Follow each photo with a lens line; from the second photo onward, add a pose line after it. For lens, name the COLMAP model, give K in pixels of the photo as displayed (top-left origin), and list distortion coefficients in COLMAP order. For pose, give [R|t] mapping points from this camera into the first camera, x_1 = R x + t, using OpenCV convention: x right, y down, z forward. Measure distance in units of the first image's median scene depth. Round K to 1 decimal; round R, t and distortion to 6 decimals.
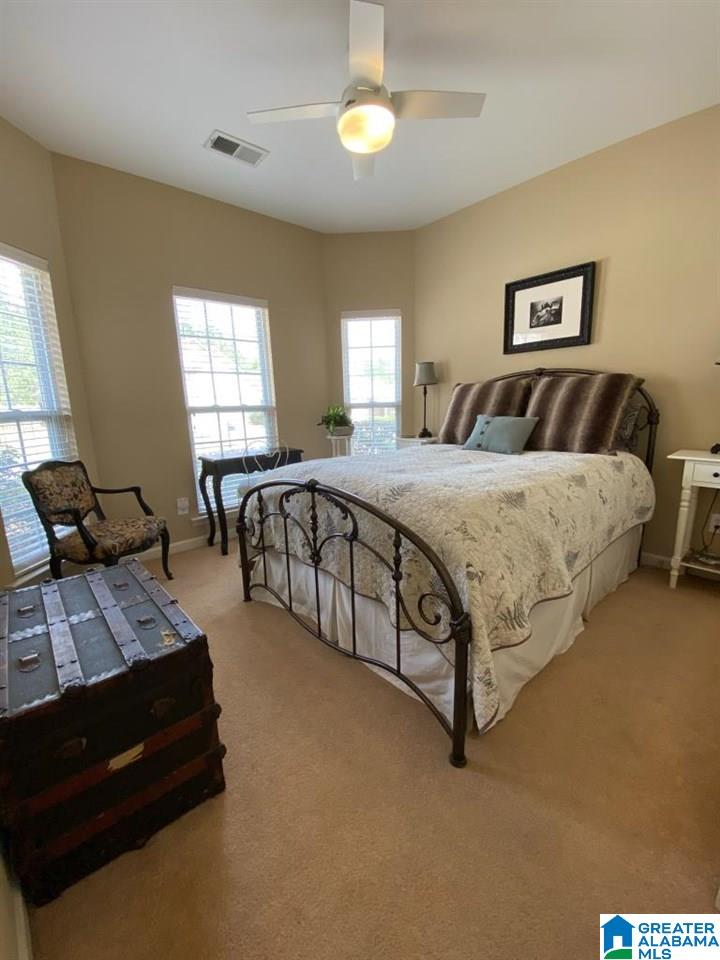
lens RADIAL K [[391.2, 0, 358.9], [0, 391.2, 479.9], [0, 0, 1]] dist [0.002478, -0.004770]
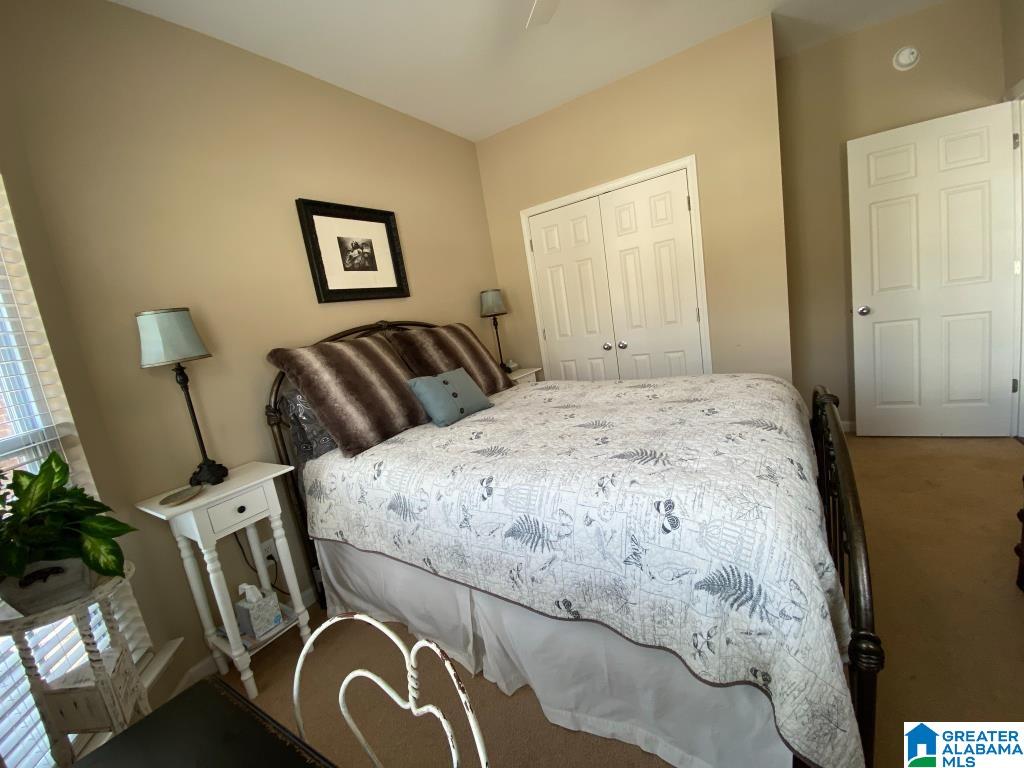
lens RADIAL K [[417.3, 0, 511.7], [0, 417.3, 384.1], [0, 0, 1]] dist [0.002478, -0.004770]
pose [[-0.250109, -0.082712, 0.964678, -0.440759], [0.350952, 0.920843, 0.169943, -0.221757], [-0.902374, 0.381061, -0.201283, 0.998477]]
